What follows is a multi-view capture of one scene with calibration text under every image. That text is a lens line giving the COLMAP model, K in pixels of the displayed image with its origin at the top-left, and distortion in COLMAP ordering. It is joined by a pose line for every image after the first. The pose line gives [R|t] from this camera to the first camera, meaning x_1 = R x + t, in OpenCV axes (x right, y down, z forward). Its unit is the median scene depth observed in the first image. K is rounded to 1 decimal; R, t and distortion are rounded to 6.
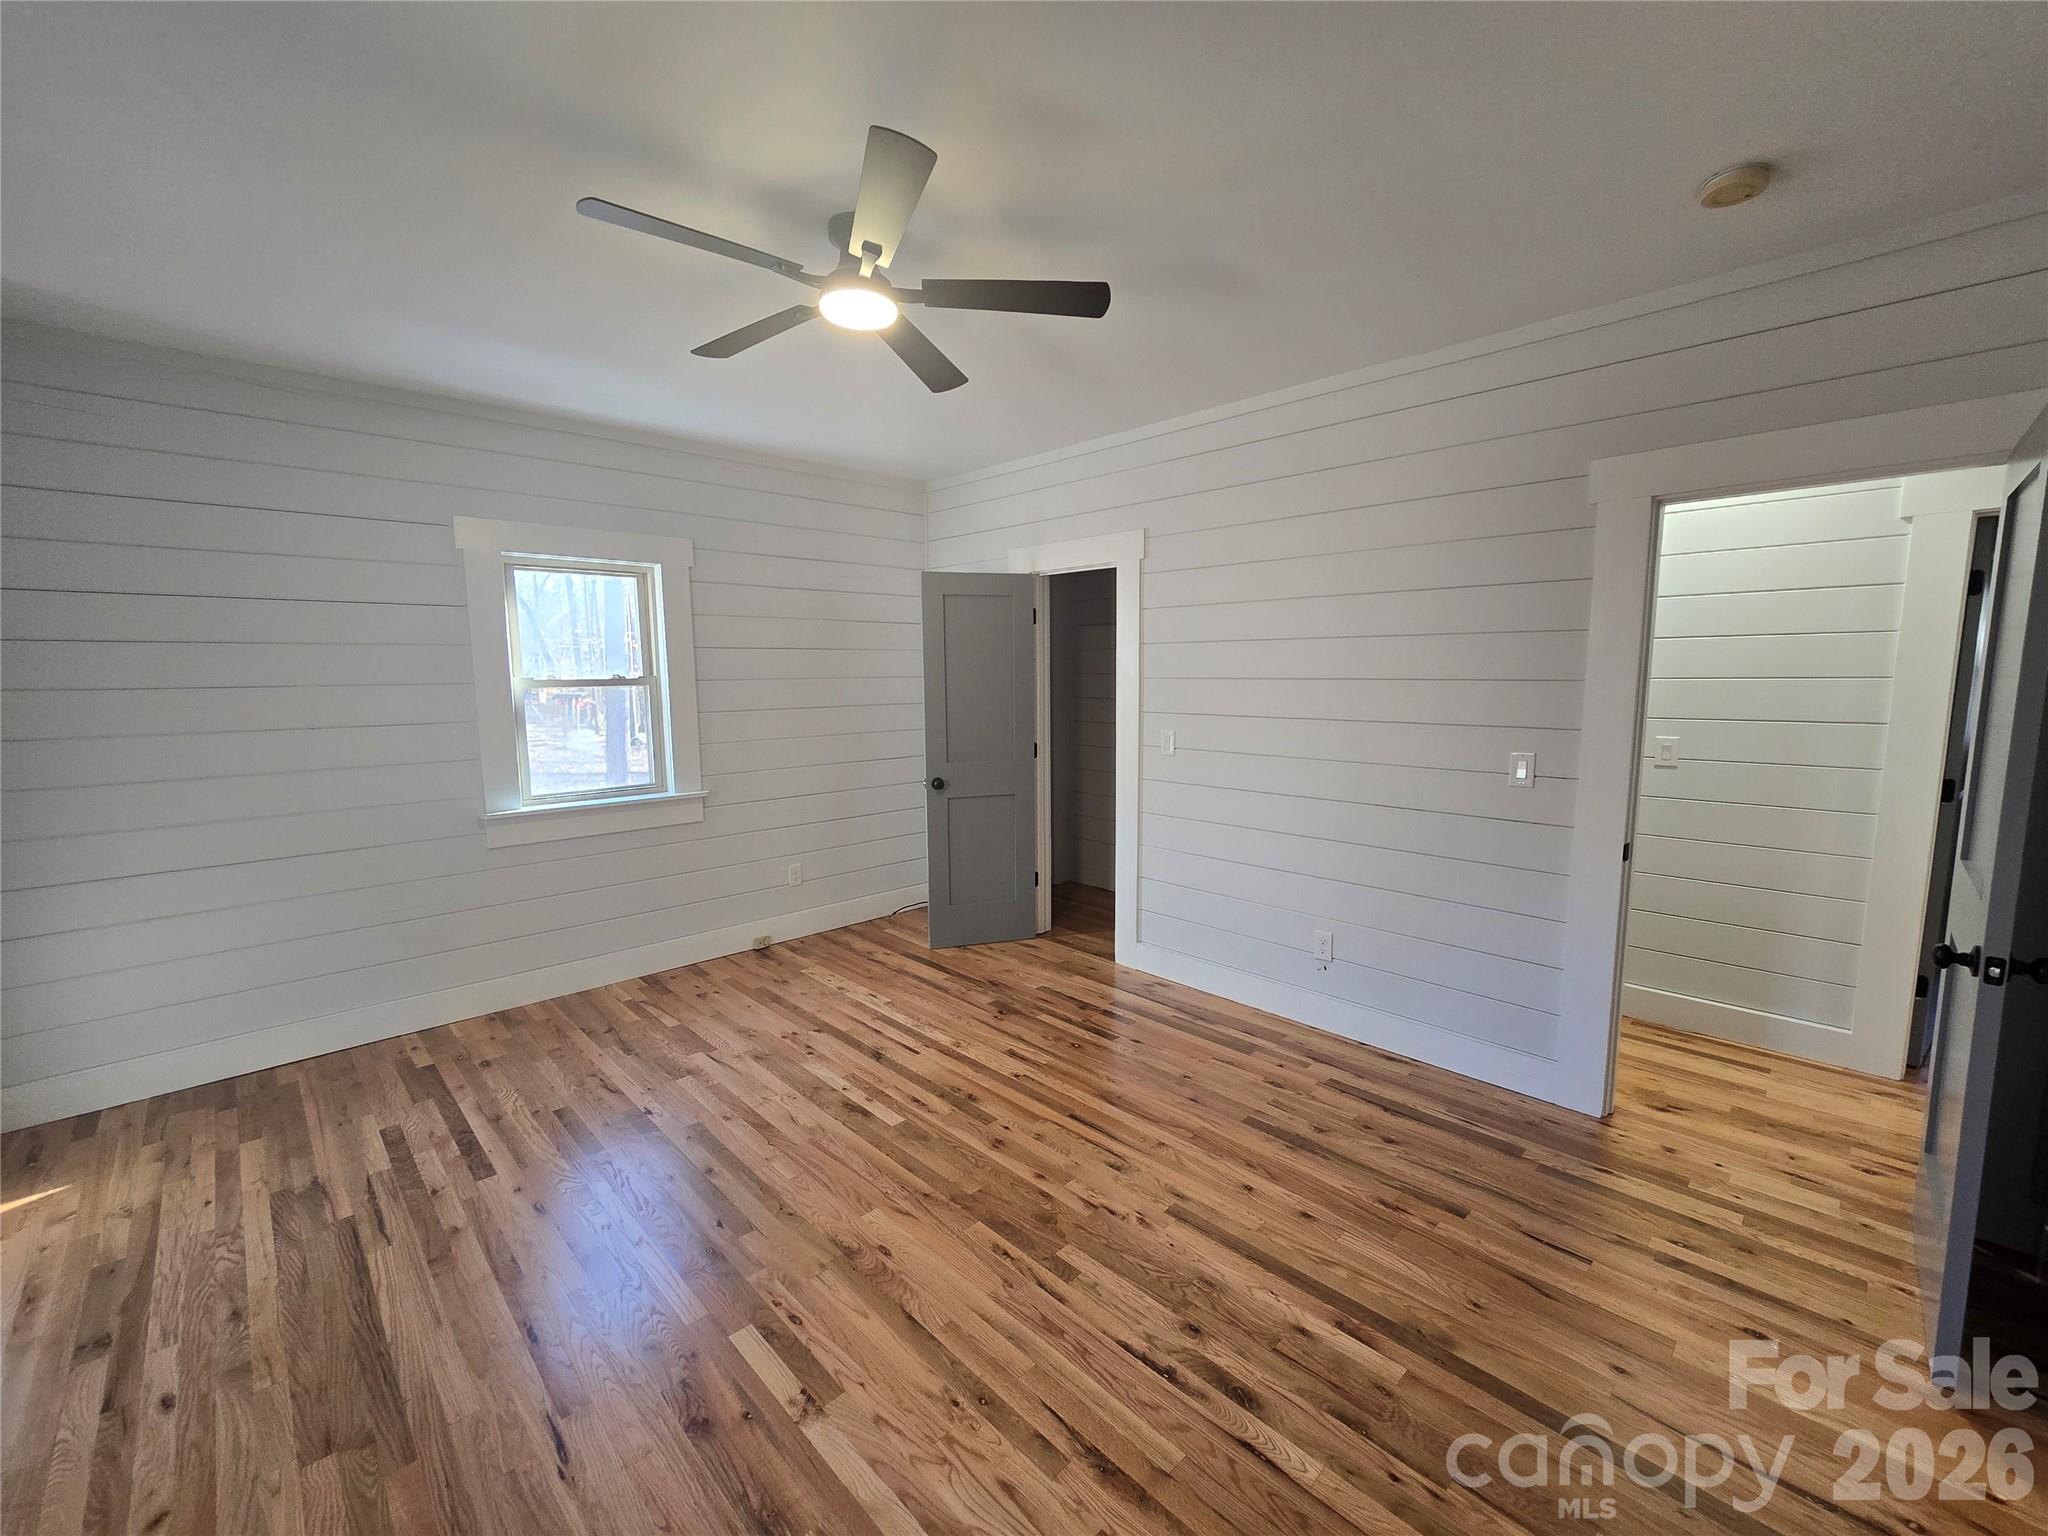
lens RADIAL K [[839.8, 0, 1024.0], [0, 839.8, 768.0], [0, 0, 1]] dist [-0.002520, -0.000630]
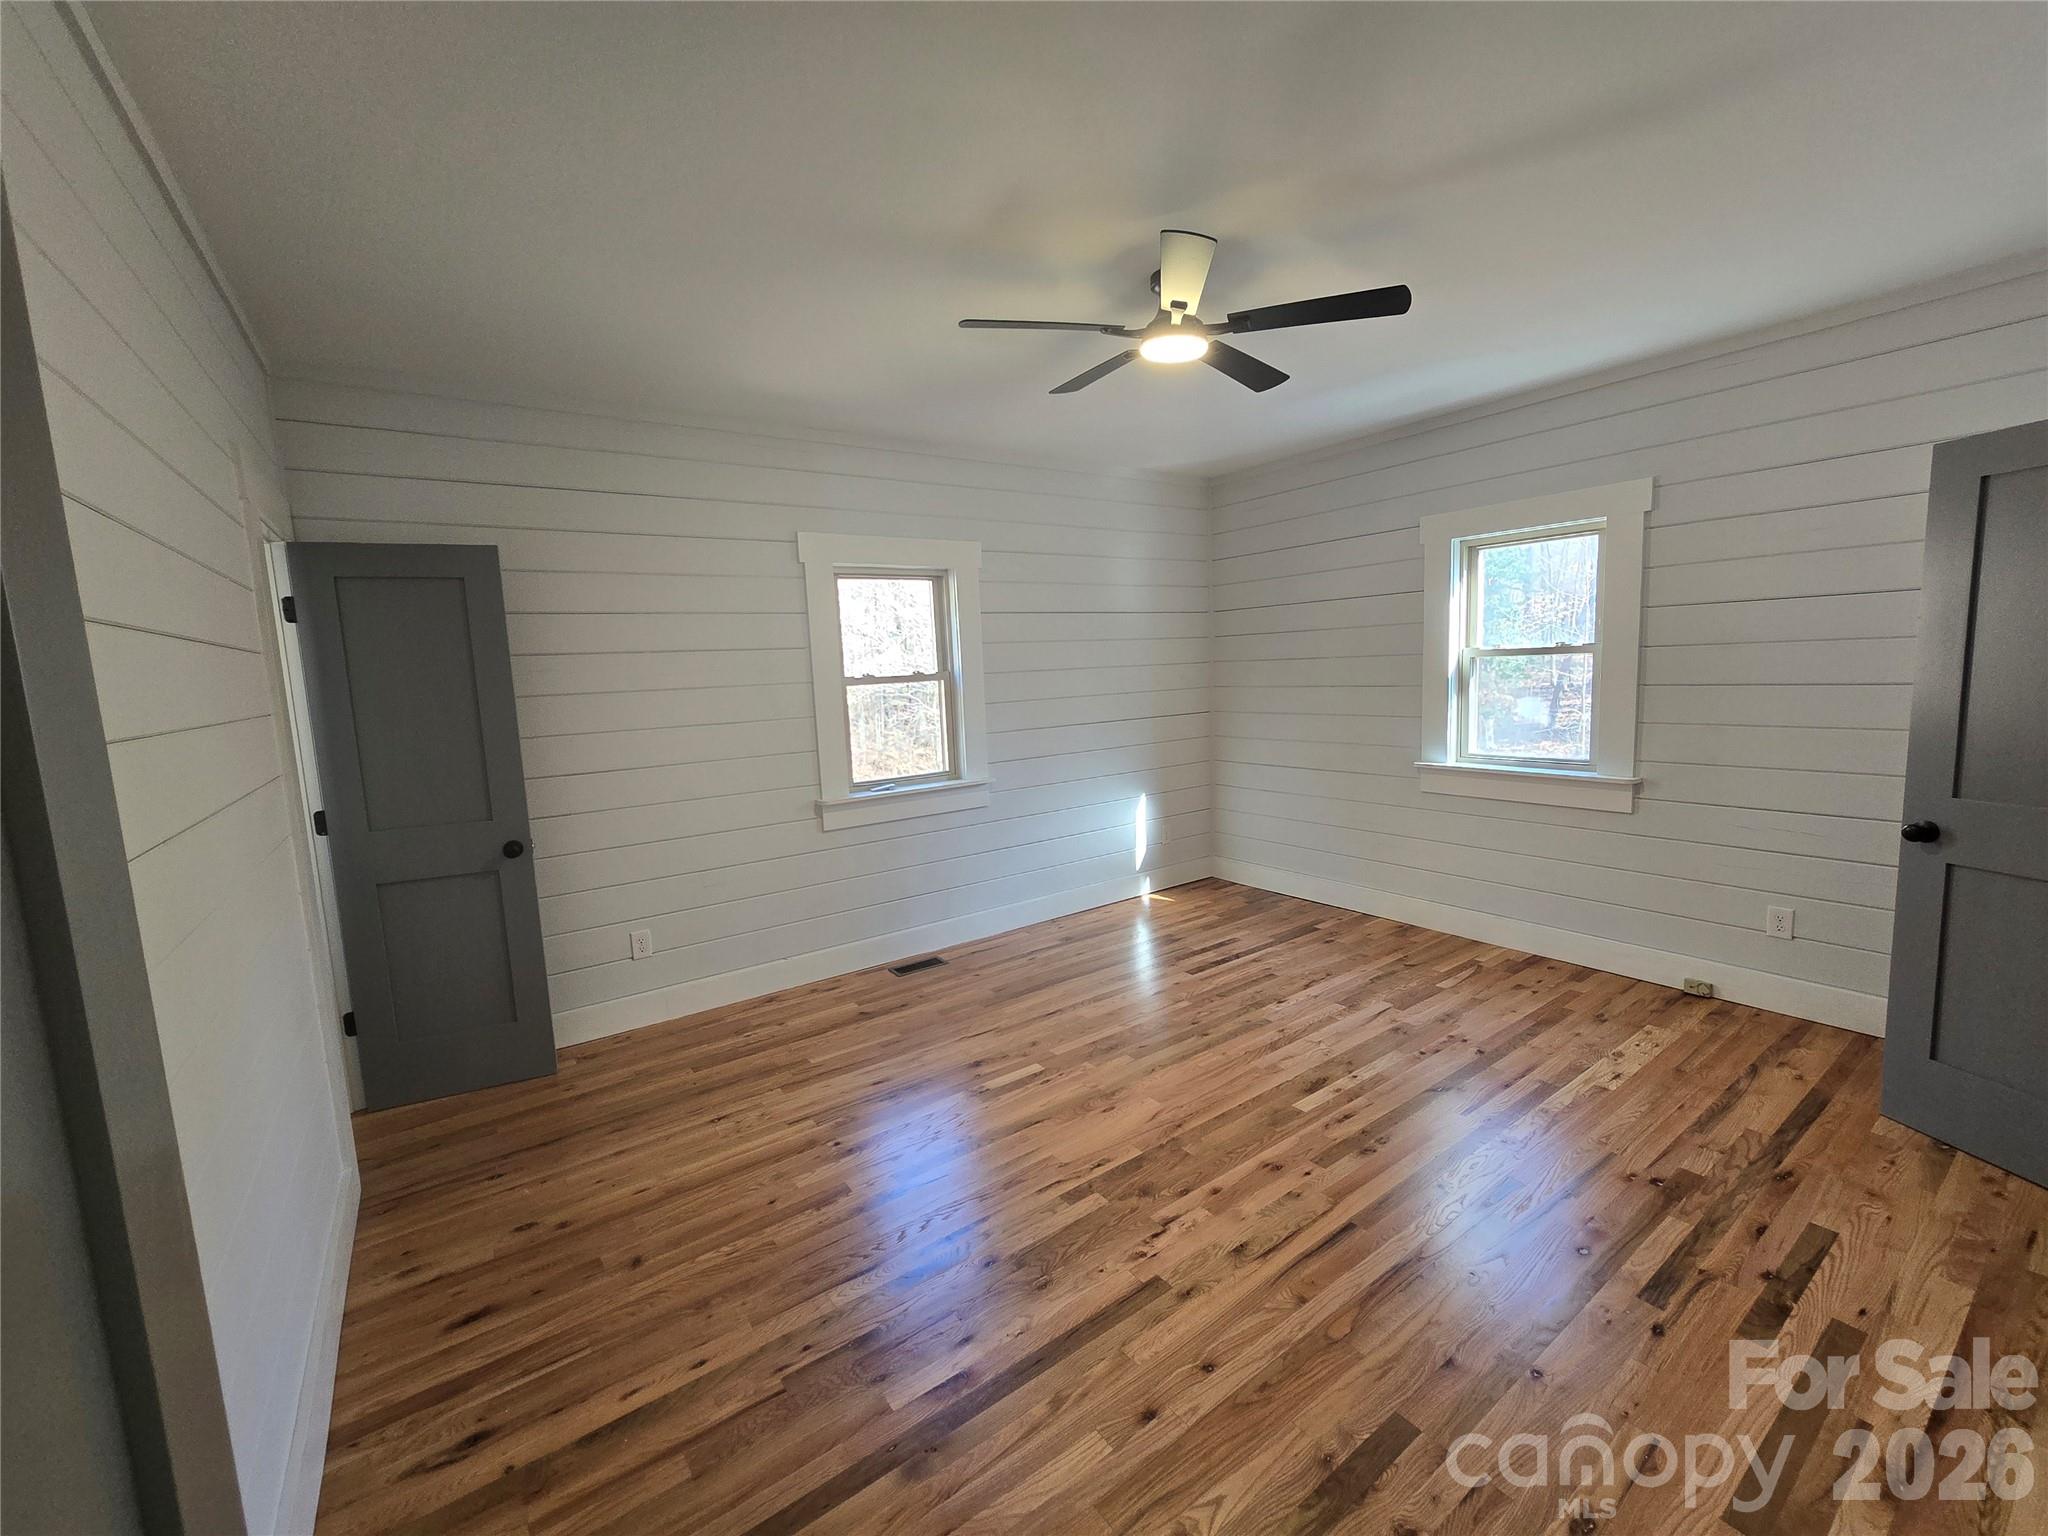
lens RADIAL K [[839.8, 0, 1024.0], [0, 839.8, 768.0], [0, 0, 1]] dist [-0.002520, -0.000630]
pose [[-0.147062, 0.136535, -0.979658, 0.716791], [-0.070816, 0.986432, 0.148110, -0.086324], [0.986589, 0.091157, -0.135398, 0.683214]]
